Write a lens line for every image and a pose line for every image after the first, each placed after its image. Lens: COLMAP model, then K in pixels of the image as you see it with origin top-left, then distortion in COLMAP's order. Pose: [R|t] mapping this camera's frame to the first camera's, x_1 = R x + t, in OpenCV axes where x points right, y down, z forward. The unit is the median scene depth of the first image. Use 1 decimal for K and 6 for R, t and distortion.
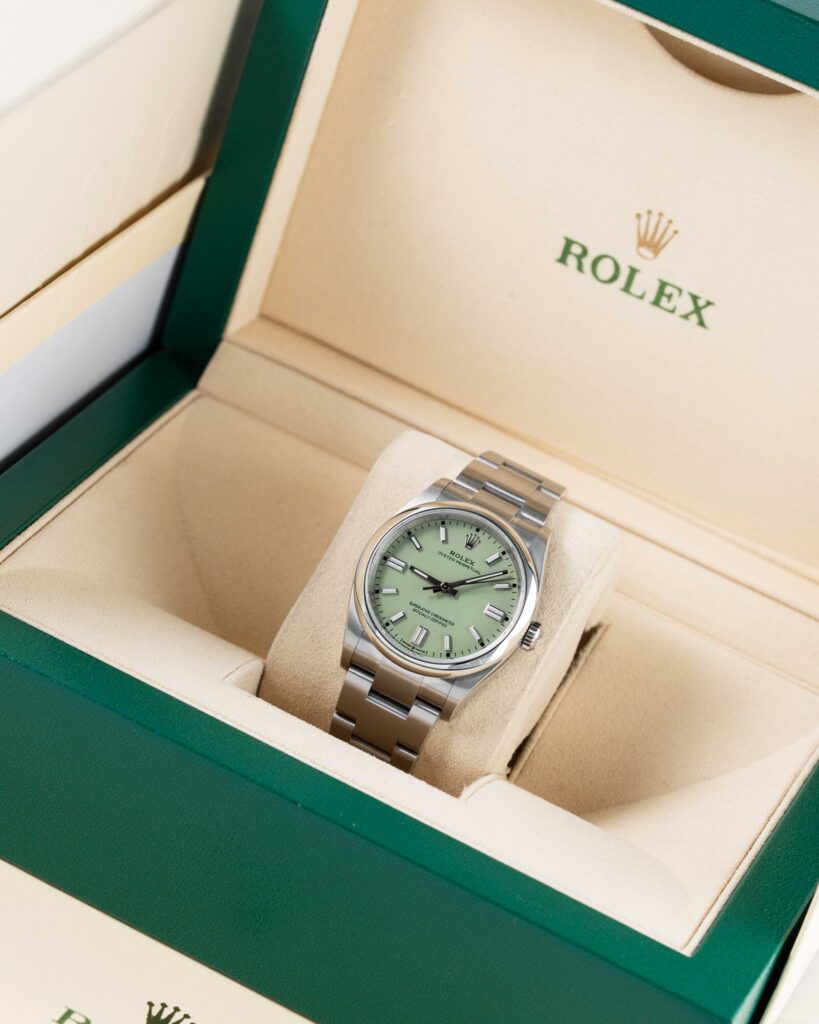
lens RADIAL K [[3609.3, 0, 409.5], [0, 3609.3, 512.0], [0, 0, 1]] dist [-0.992680, -0.116834]
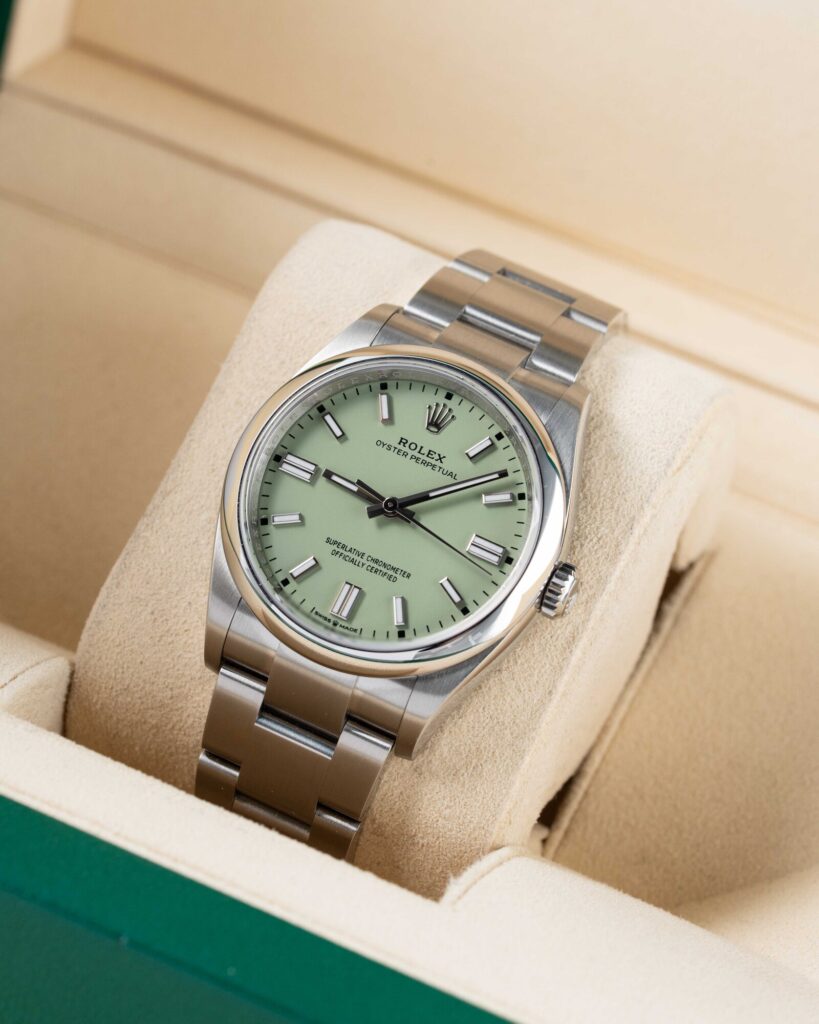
lens RADIAL K [[4153.4, 0, 409.5], [0, 4153.4, 512.0], [0, 0, 1]] dist [0.029231, -5.727459]
pose [[0.997678, -0.053185, -0.042541, 0.038482], [0.054563, 0.998000, 0.031906, 0.002188], [0.040759, -0.034153, 0.998585, 0.385045]]
